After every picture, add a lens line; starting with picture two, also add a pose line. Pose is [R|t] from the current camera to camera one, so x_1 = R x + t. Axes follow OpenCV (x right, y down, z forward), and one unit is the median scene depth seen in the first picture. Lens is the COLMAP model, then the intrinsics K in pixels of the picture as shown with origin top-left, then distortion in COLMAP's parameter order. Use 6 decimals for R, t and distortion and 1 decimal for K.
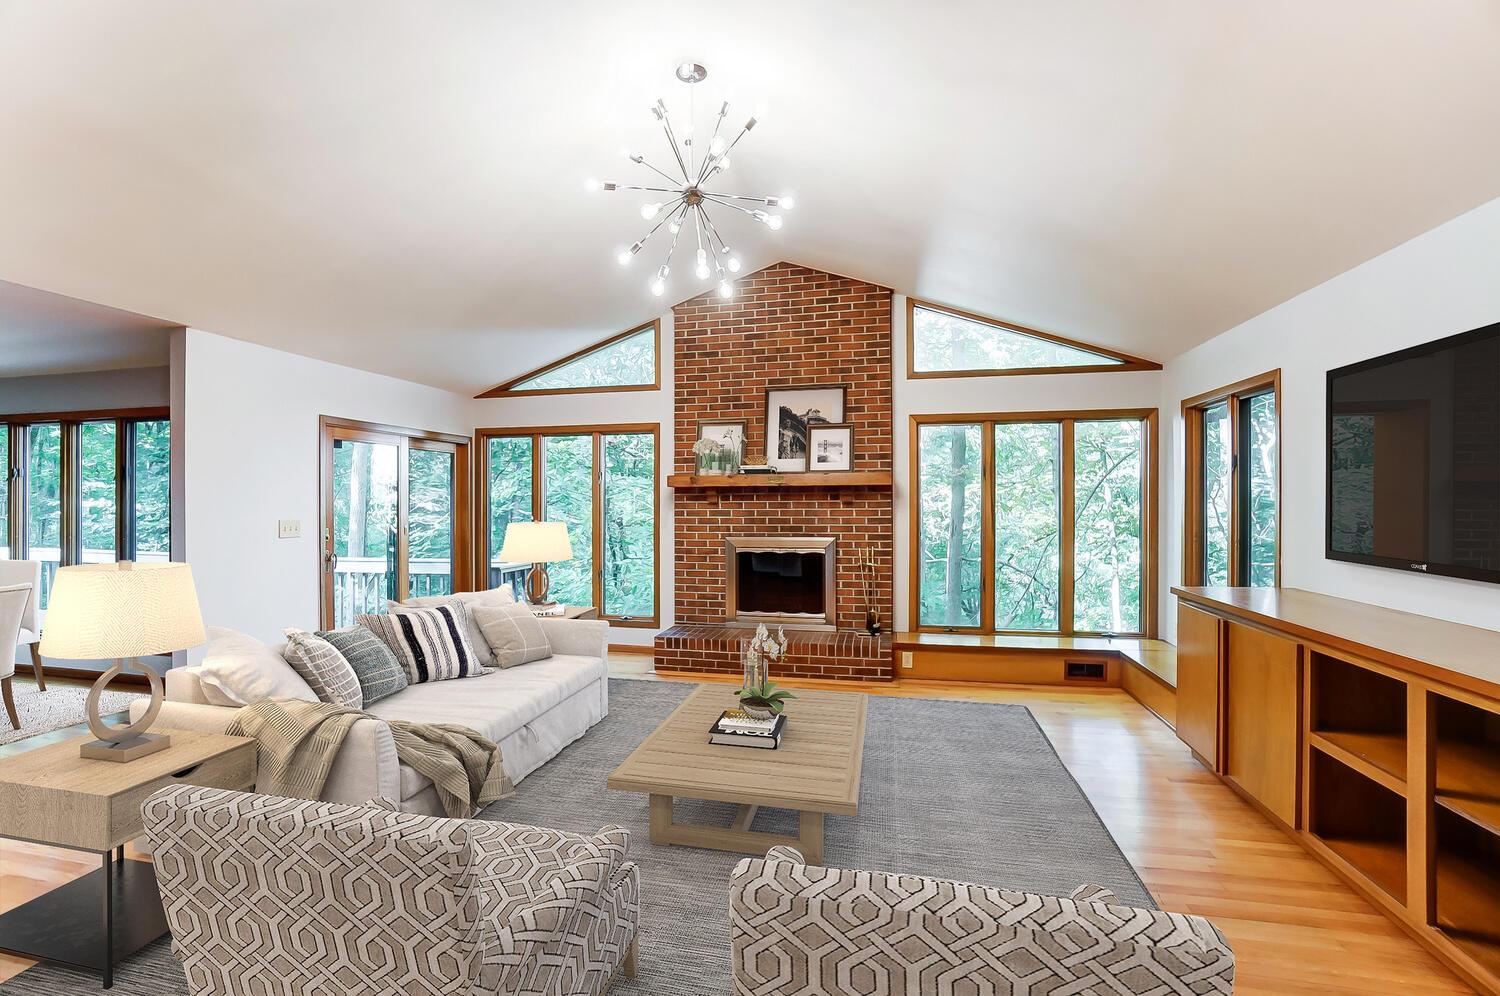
lens RADIAL K [[676.0, 0, 732.4], [0, 676.0, 497.8], [0, 0, 1]] dist [-0.041601, 0.000962]
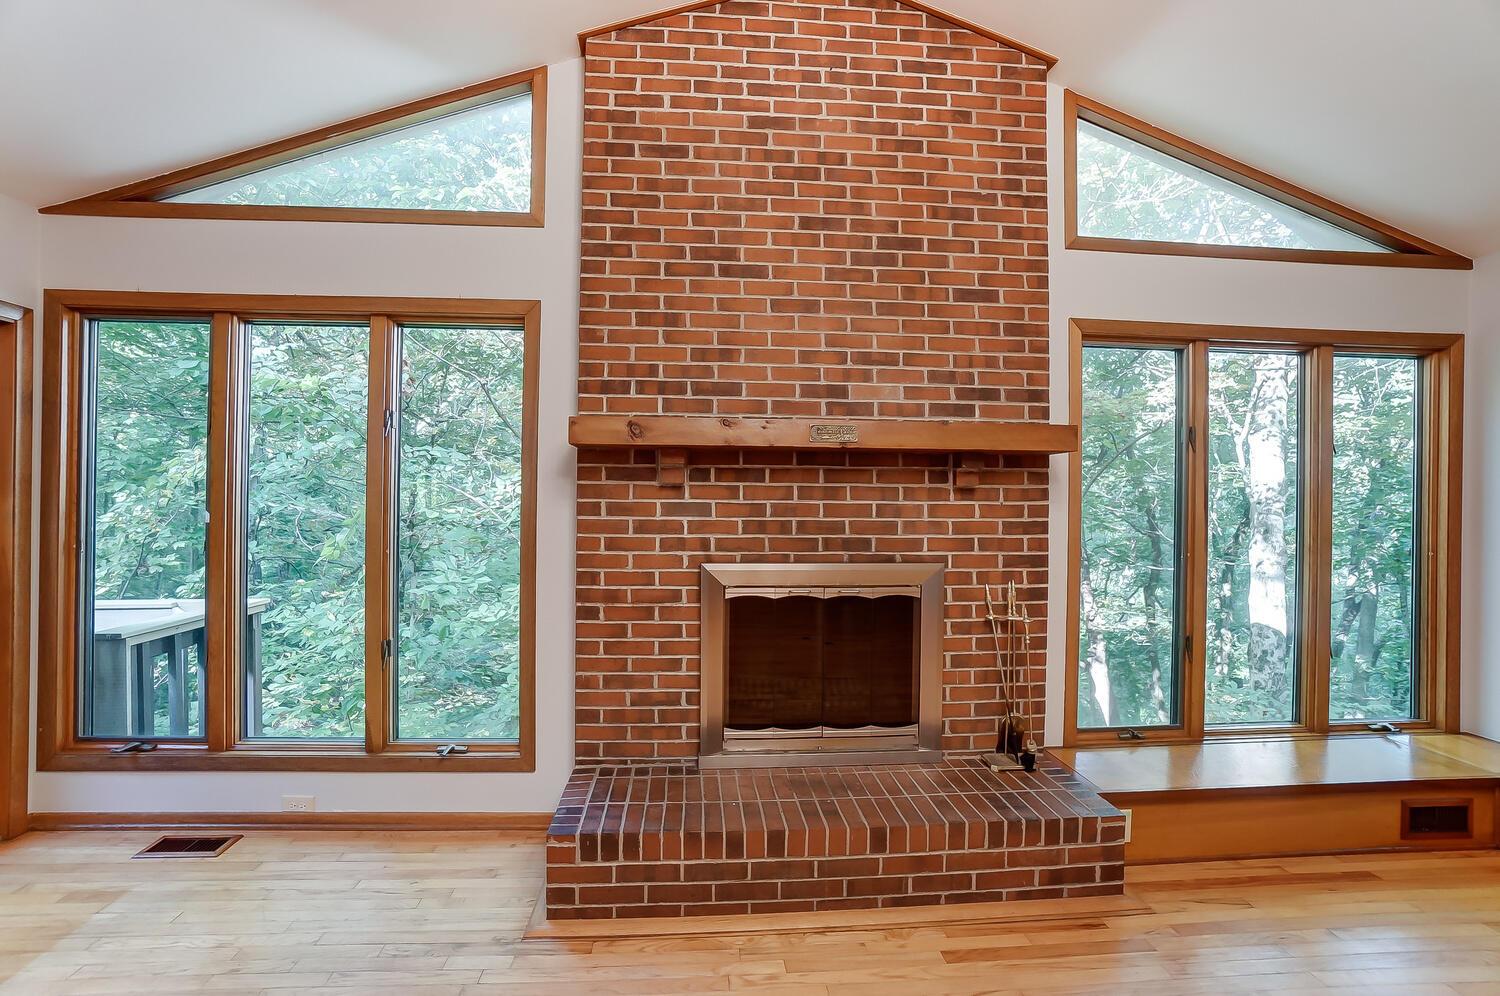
lens RADIAL K [[676.0, 0, 732.4], [0, 676.0, 497.8], [0, 0, 1]] dist [-0.041601, 0.000962]
pose [[0.953072, 0.014874, 0.302377, -0.125555], [-0.015194, 0.999884, -0.001293, 0.015901], [-0.302361, -0.003362, 0.953187, 0.581955]]
